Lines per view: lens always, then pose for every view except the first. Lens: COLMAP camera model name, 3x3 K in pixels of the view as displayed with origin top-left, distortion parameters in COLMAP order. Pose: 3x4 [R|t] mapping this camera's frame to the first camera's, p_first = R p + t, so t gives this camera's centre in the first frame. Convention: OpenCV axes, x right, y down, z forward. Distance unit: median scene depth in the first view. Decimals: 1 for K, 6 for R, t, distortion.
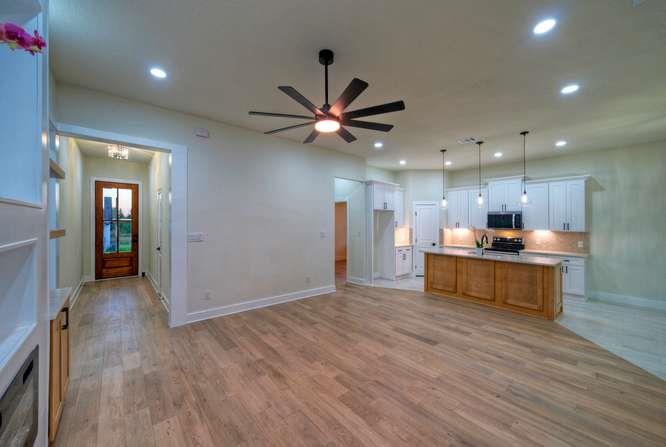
lens RADIAL K [[265.8, 0, 317.8], [0, 265.8, 214.6], [0, 0, 1]] dist [0.018538, 0.000653]
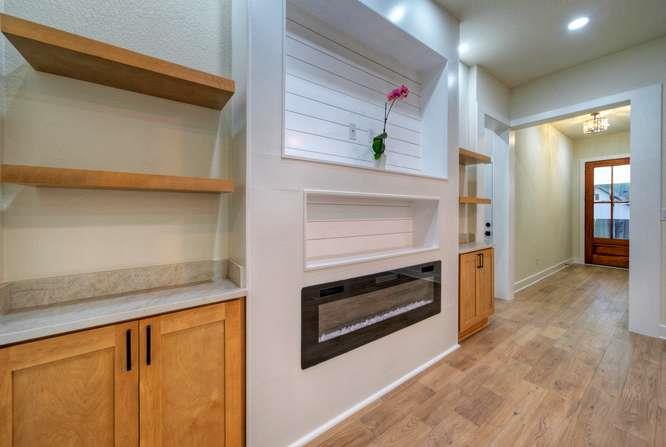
lens RADIAL K [[252.0, 0, 326.0], [0, 252.0, 215.3], [0, 0, 1]] dist [-0.000753, 0.002393]
pose [[-0.026060, 0.013664, -0.999567, 0.146901], [0.022712, 0.999657, 0.013073, 0.040110], [0.999402, -0.022361, -0.026362, 0.100570]]
